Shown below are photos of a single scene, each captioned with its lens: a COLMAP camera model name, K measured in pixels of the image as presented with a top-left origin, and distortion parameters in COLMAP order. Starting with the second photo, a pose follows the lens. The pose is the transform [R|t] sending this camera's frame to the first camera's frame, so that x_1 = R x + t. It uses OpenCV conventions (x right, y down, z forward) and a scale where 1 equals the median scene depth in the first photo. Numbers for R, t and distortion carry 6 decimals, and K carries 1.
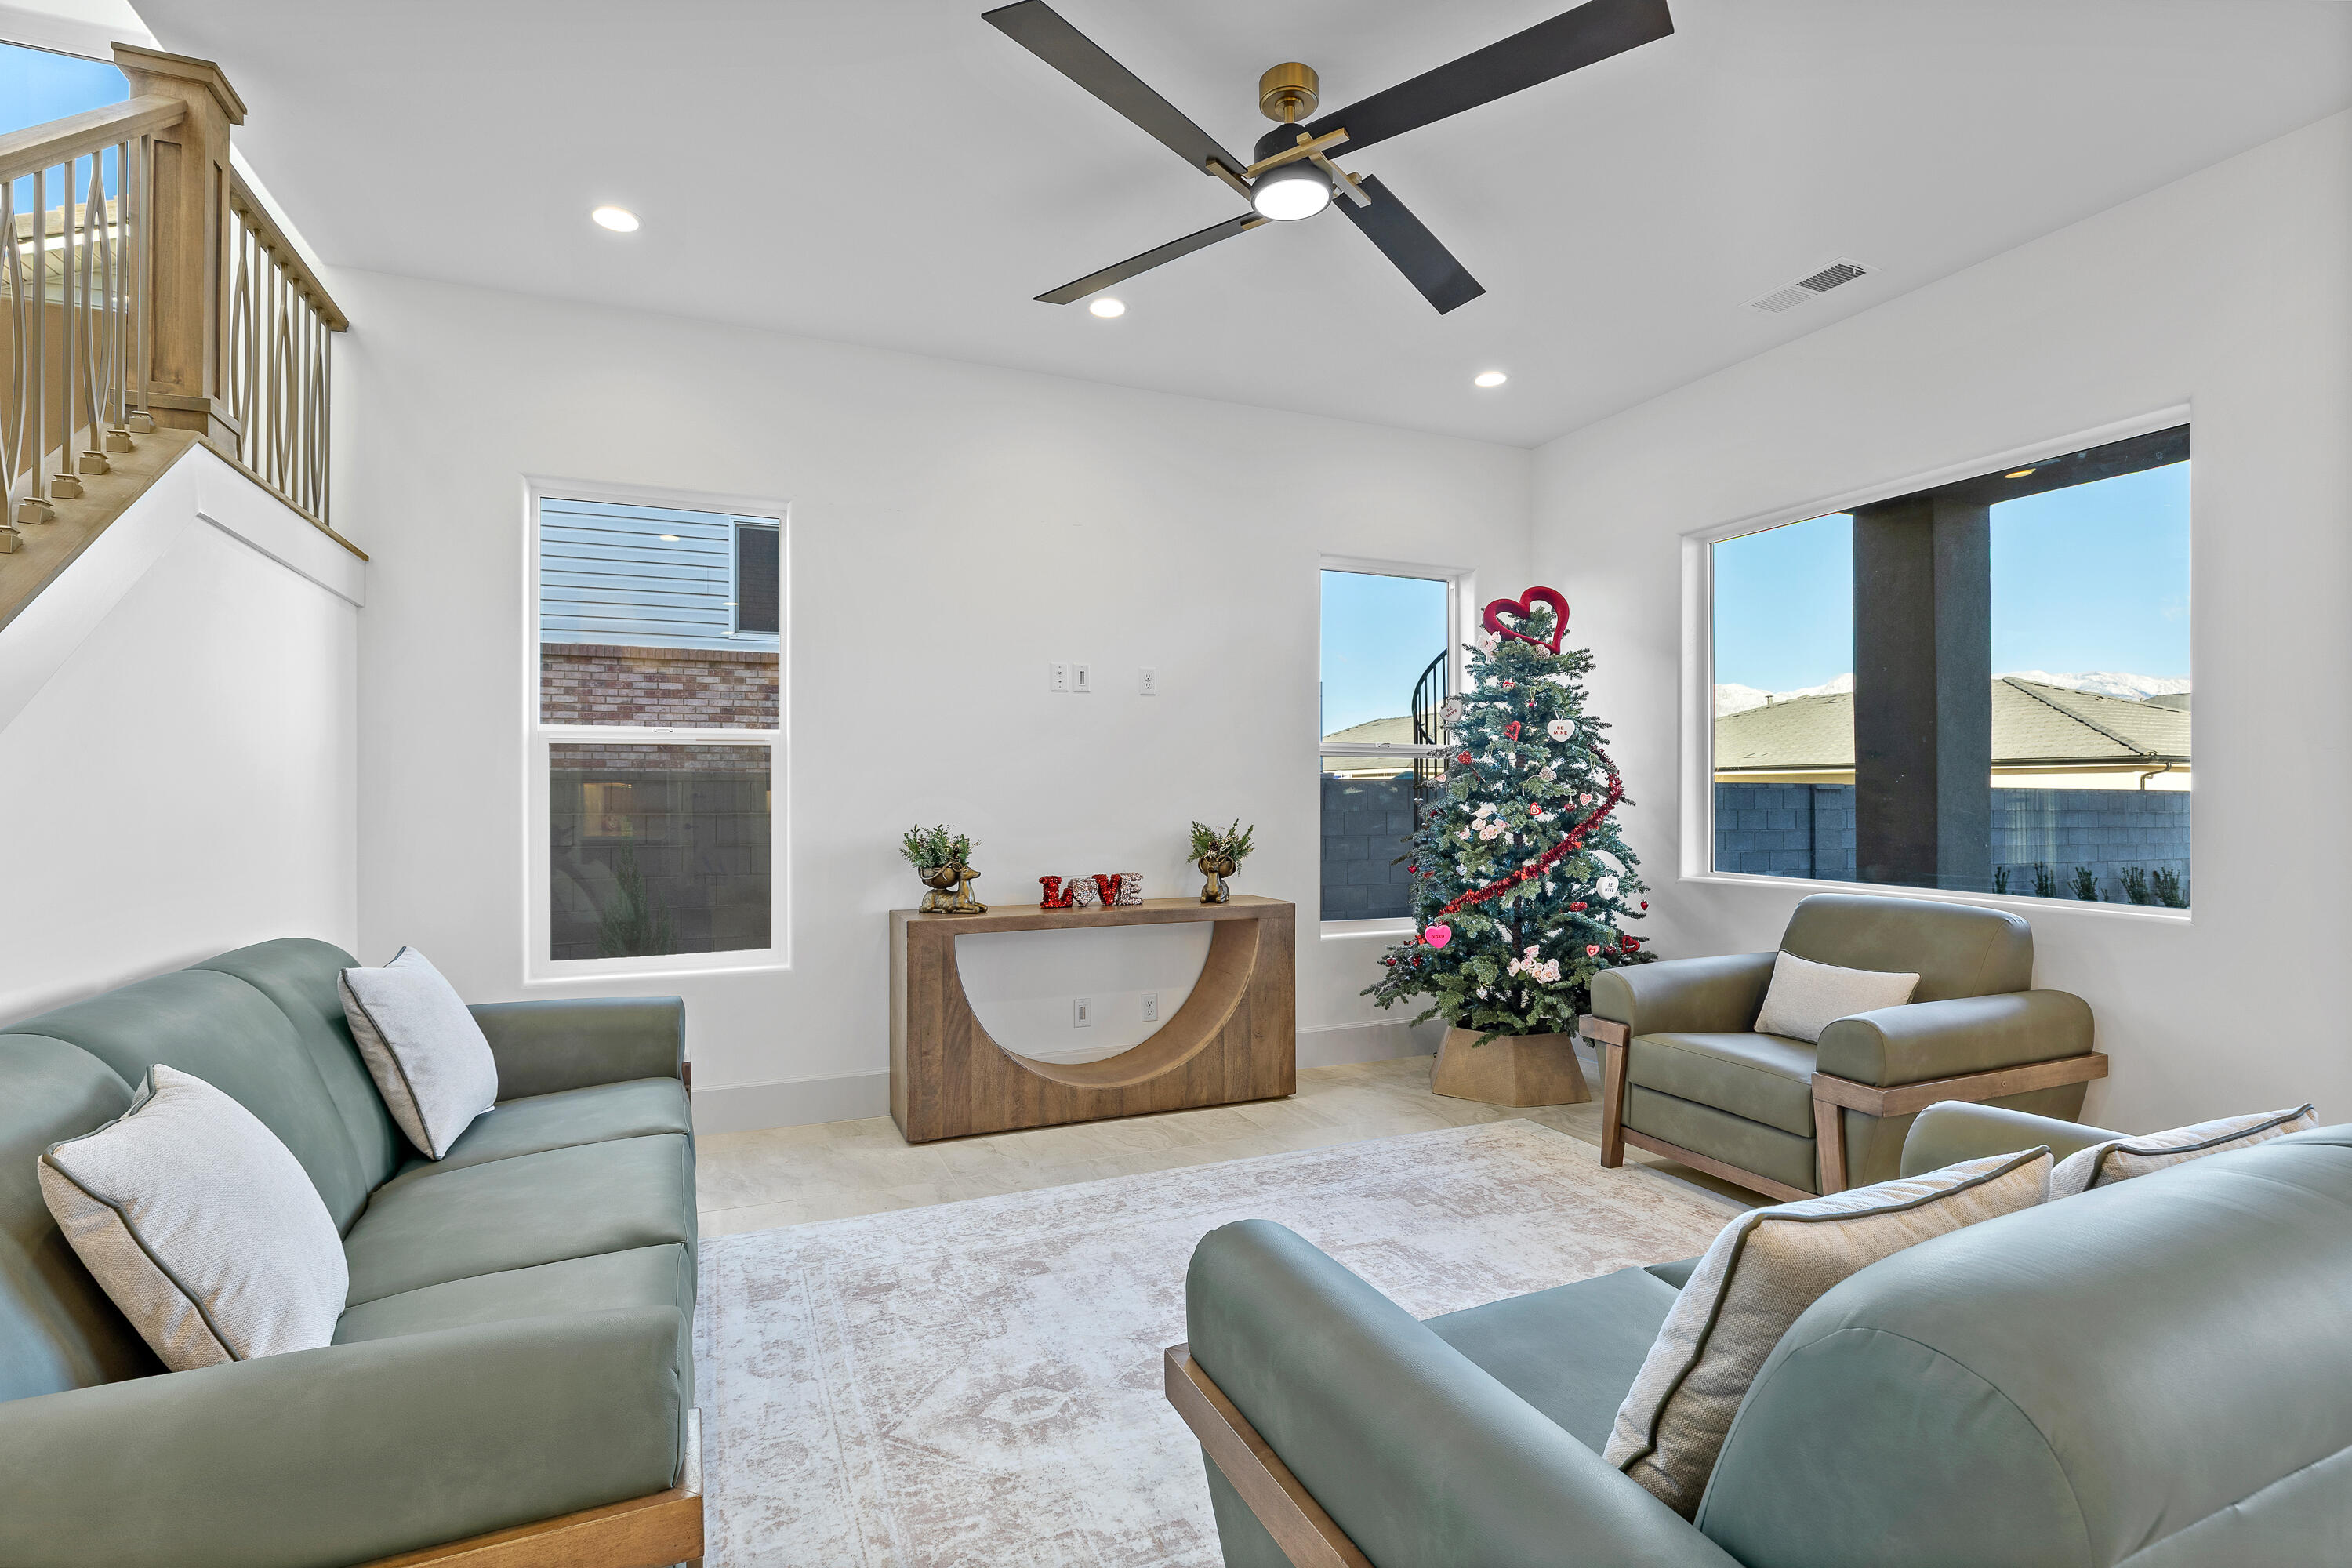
lens RADIAL K [[1082.2, 0, 1175.4], [0, 1082.2, 808.1], [0, 0, 1]] dist [-0.000883, -0.000071]
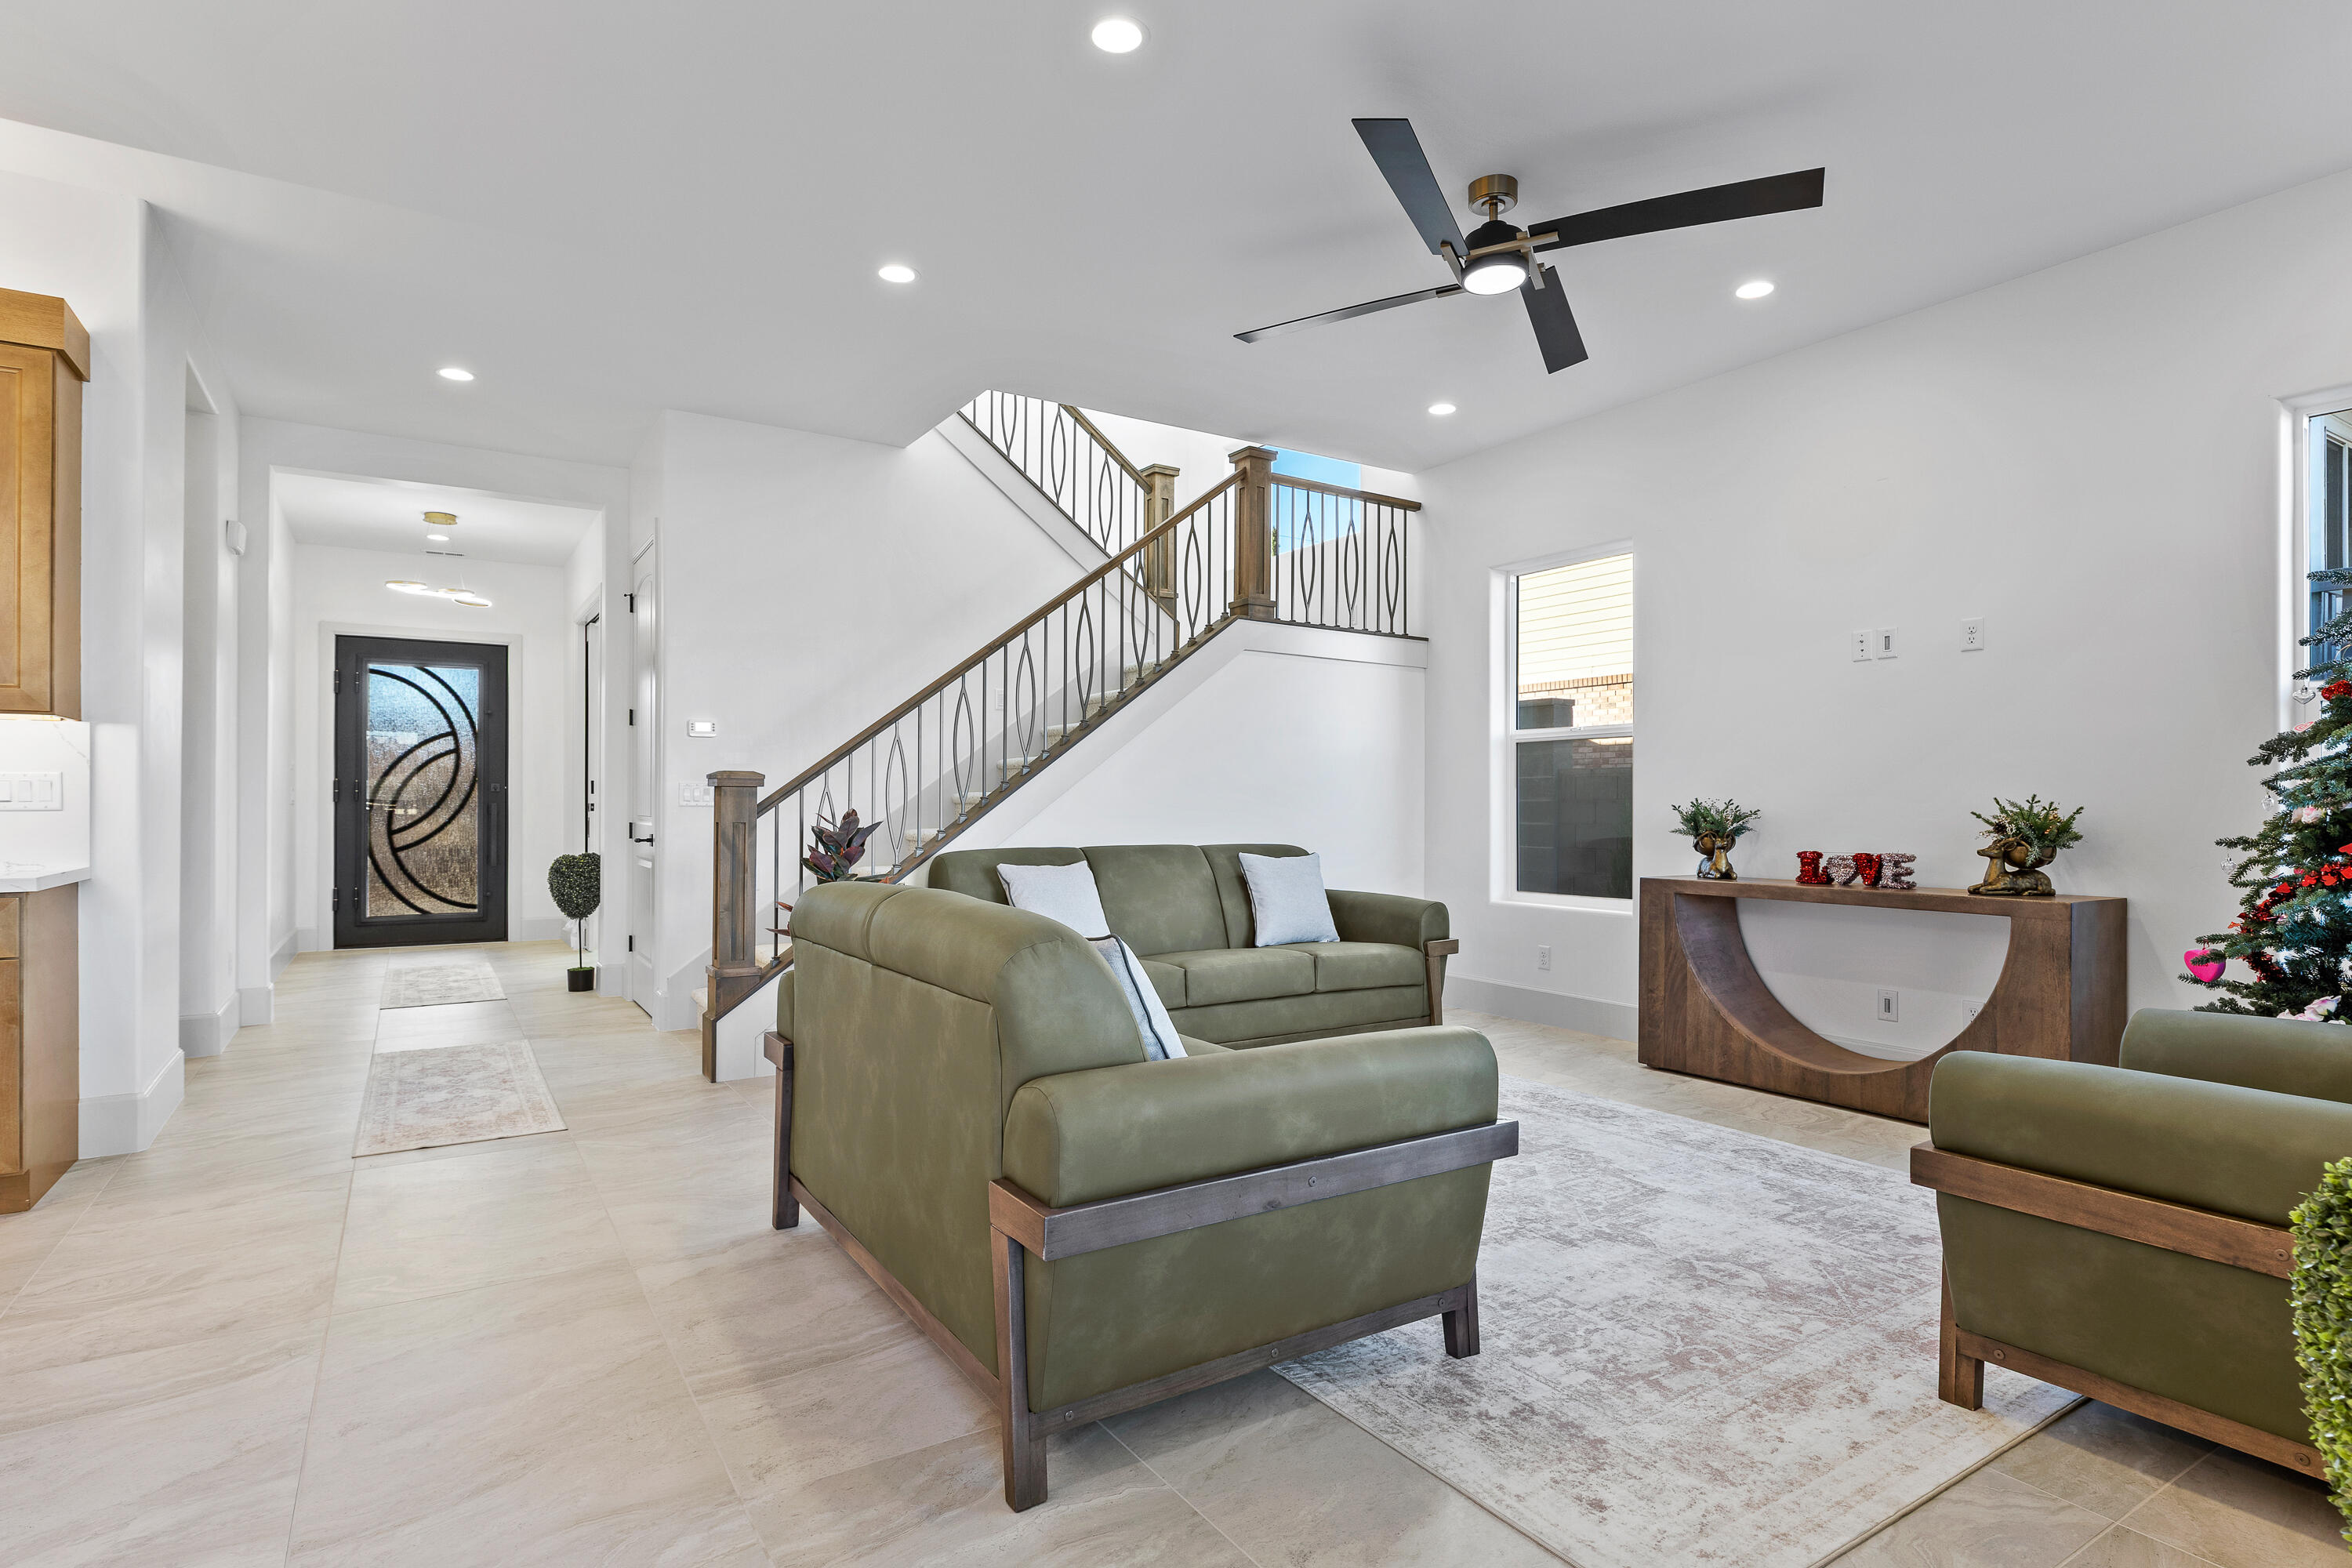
lens RADIAL K [[1196.2, 0, 1176.0], [0, 1196.2, 784.0], [0, 0, 1]] dist [0.002227, 0.000194]
pose [[0.162138, -0.015619, -0.986644, 0.973725], [-0.006833, 0.999833, -0.016950, 0.026015], [0.986744, 0.009490, 0.162004, 0.273403]]
